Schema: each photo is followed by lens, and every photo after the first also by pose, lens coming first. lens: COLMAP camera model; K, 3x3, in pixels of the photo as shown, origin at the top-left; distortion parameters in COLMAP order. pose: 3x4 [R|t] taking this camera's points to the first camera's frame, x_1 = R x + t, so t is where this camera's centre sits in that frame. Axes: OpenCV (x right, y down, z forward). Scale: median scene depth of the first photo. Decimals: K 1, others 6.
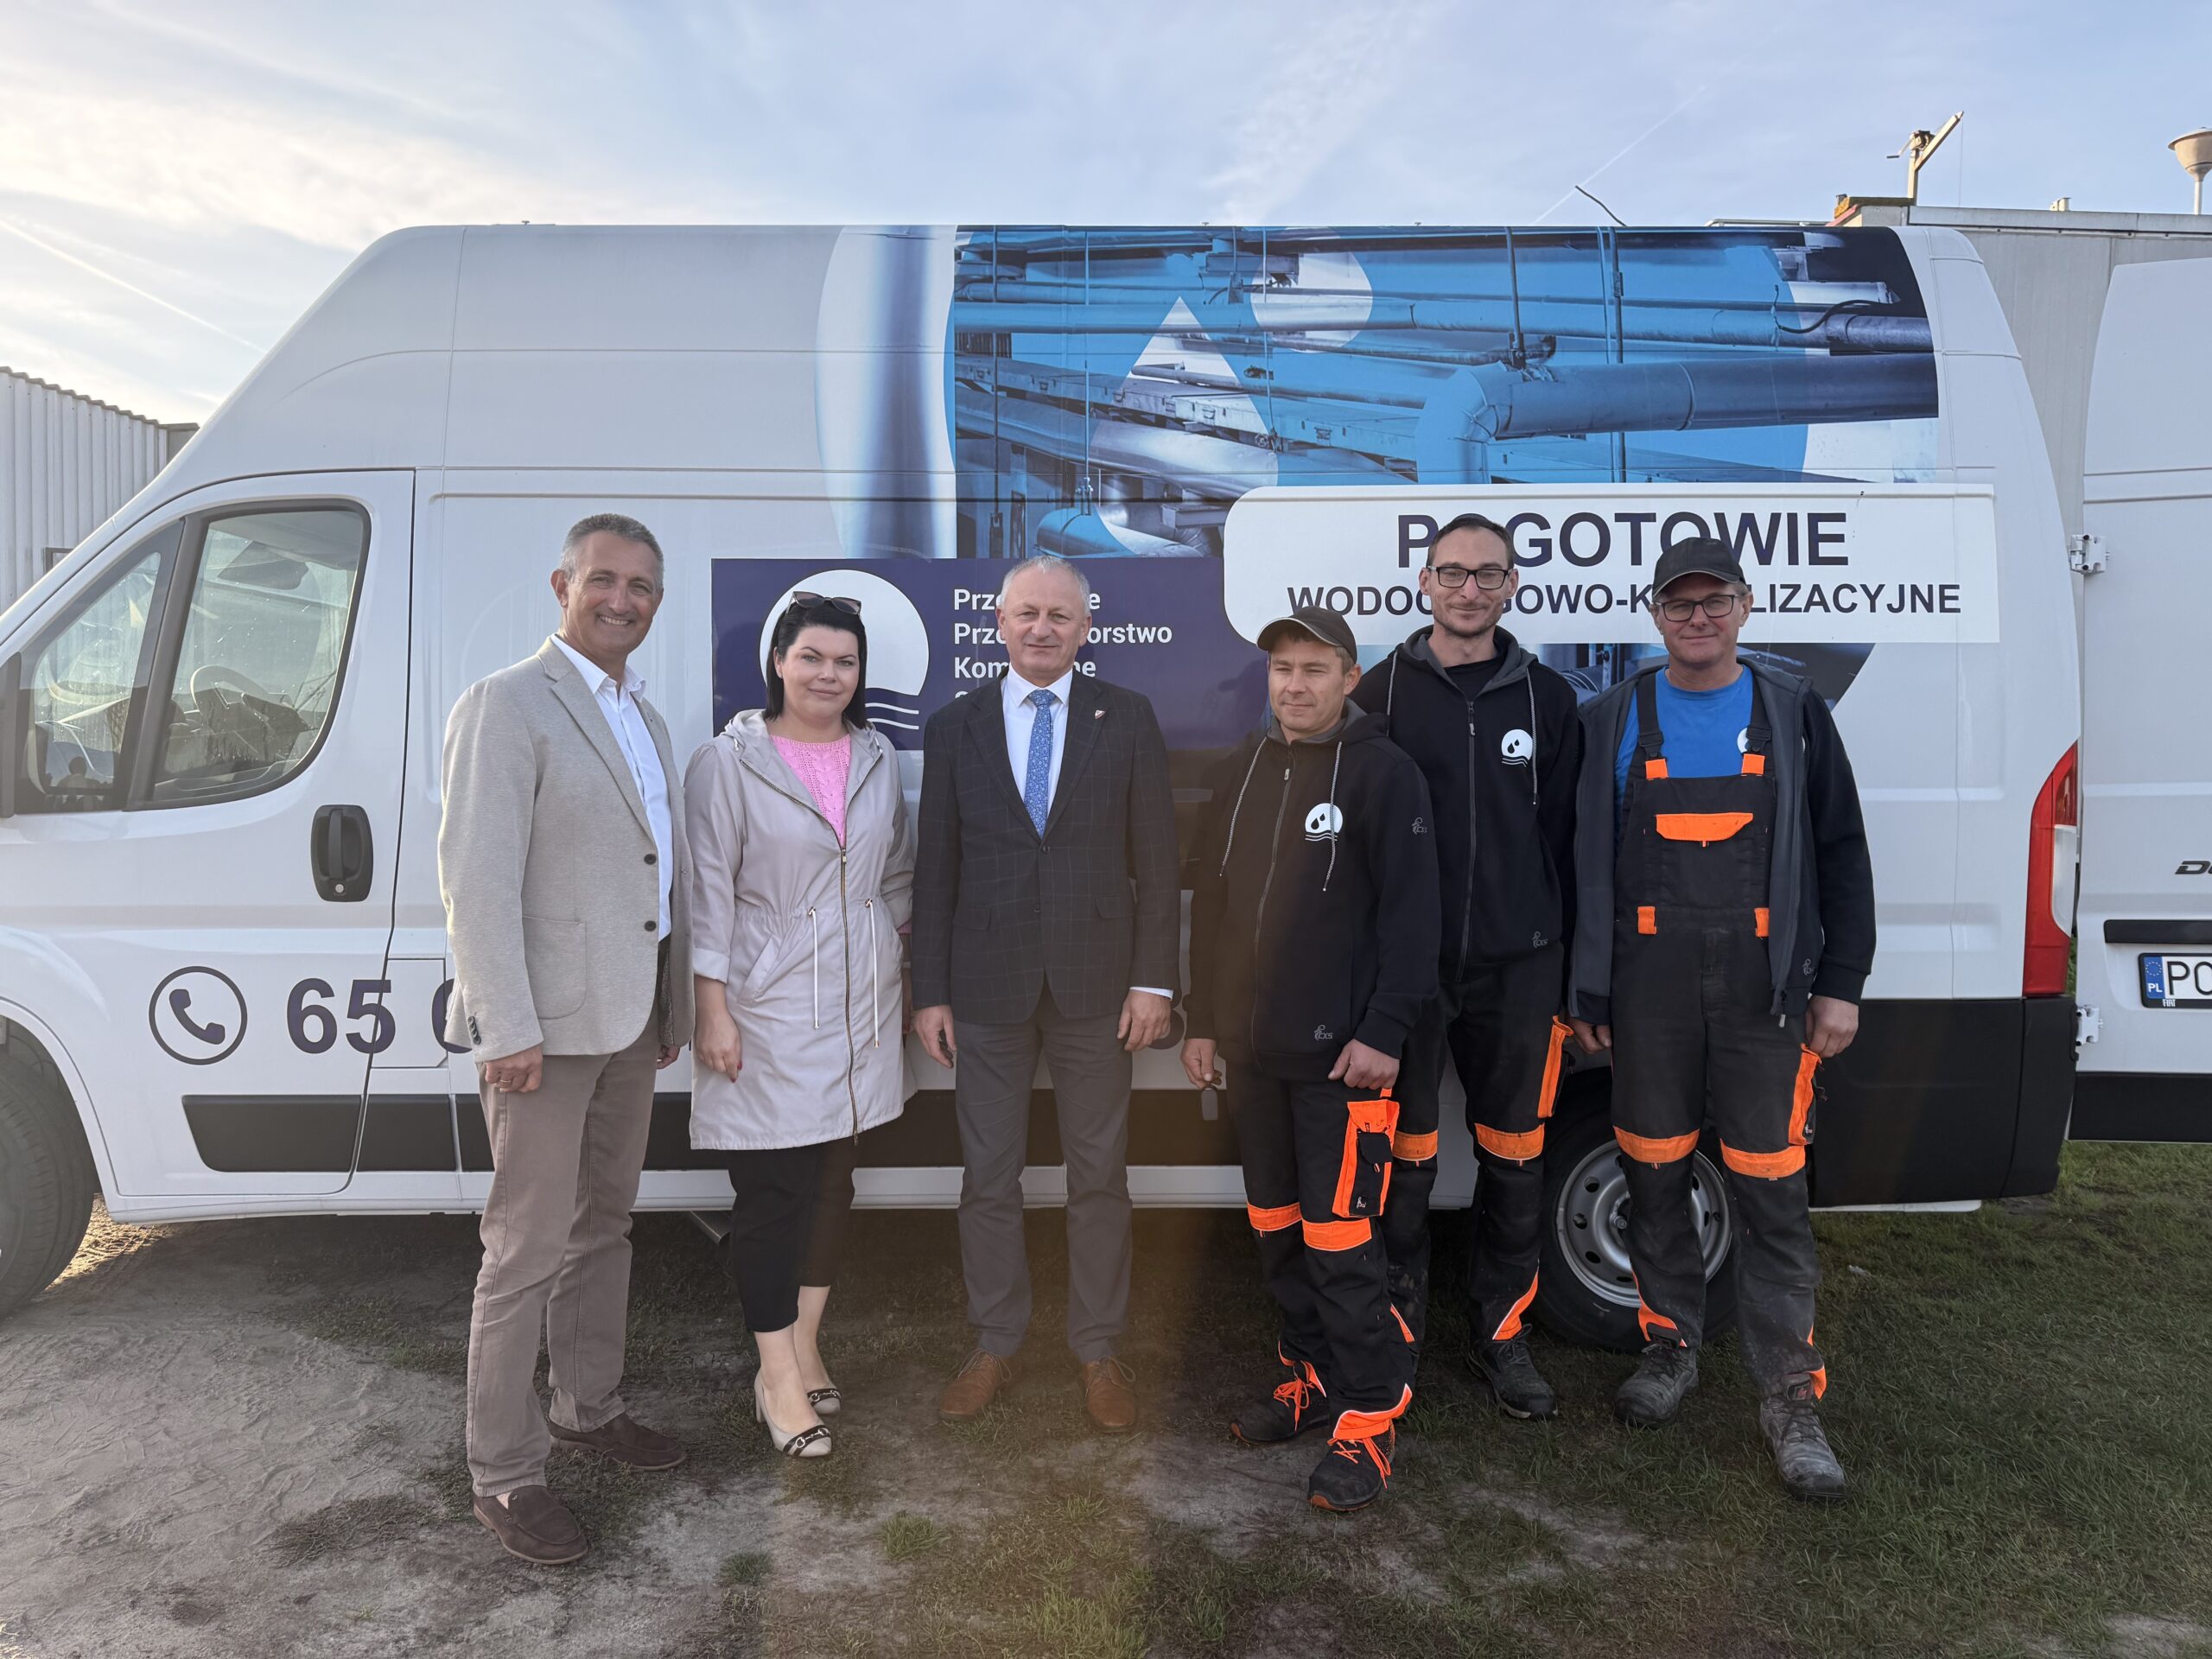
lens RADIAL K [[1505.1, 0, 1108.1], [0, 1505.1, 843.0], [0, 0, 1]] dist [0.034627, -0.037973]
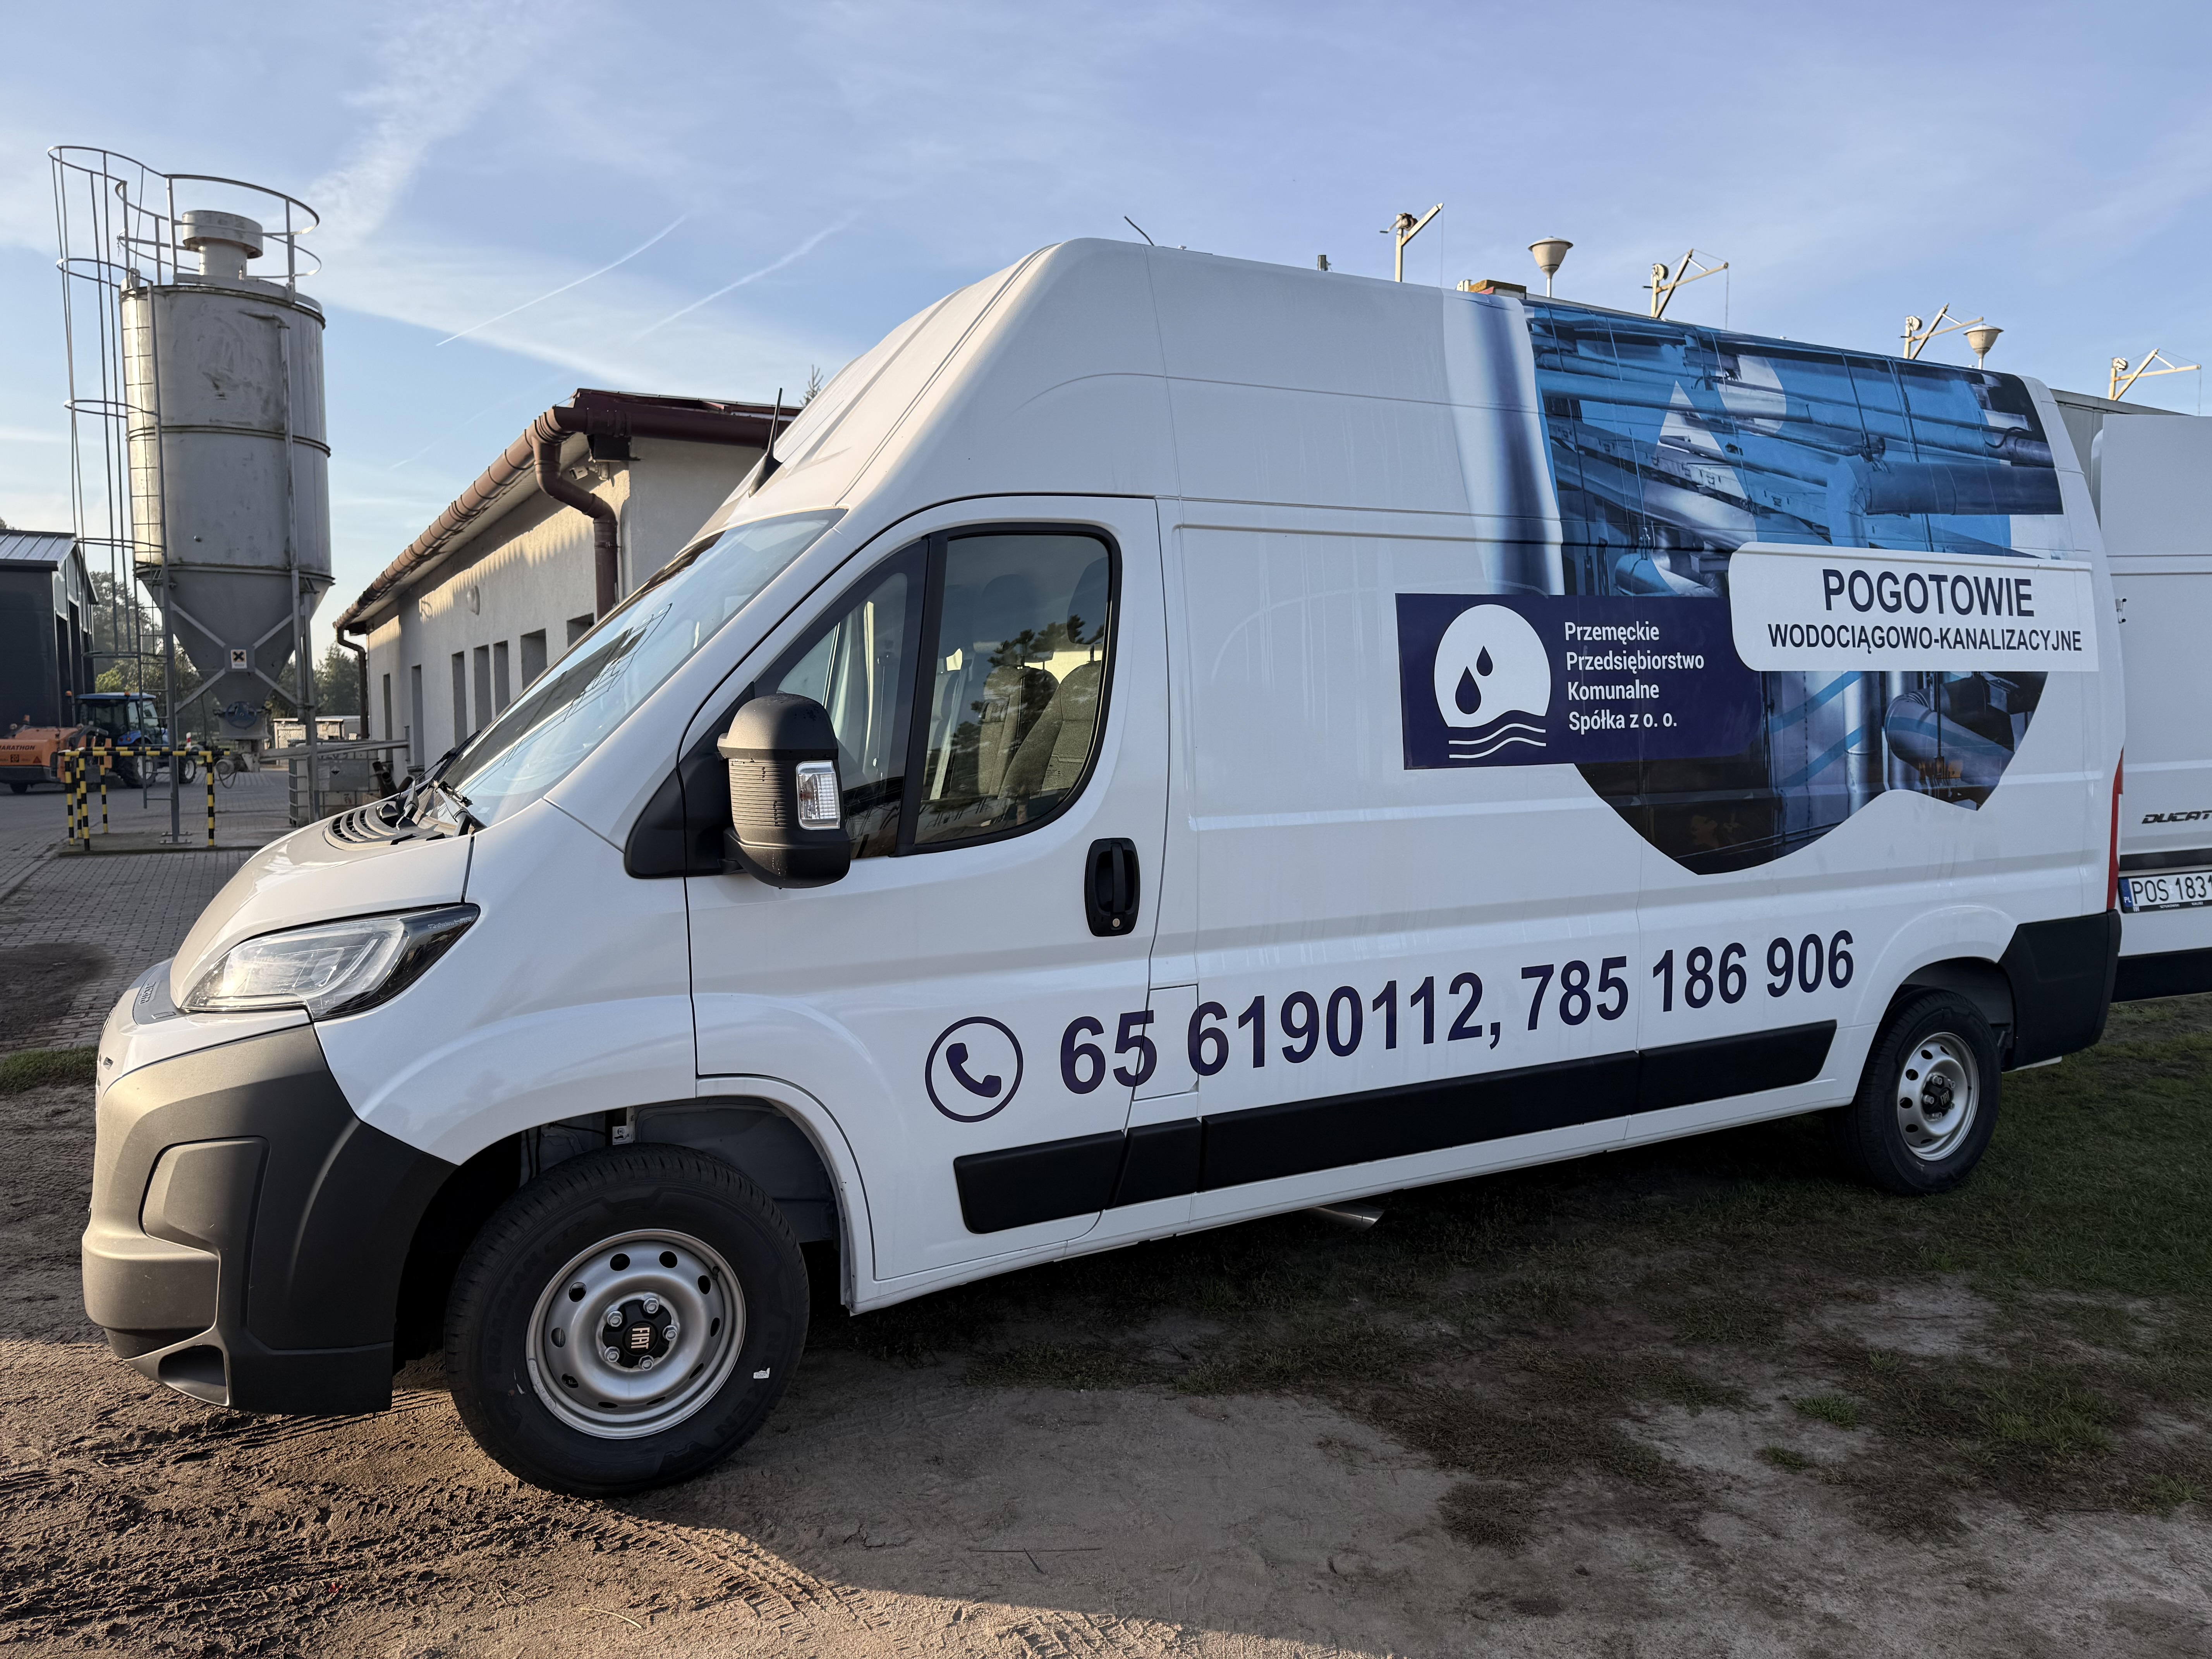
lens RADIAL K [[1505.1, 0, 1114.8], [0, 1505.1, 831.8], [0, 0, 1]] dist [0.034627, -0.037973]
pose [[0.884637, -0.046116, 0.463994, -0.940817], [0.040780, 0.998936, 0.021533, -0.047384], [-0.464494, -0.000128, 0.885576, 0.141768]]
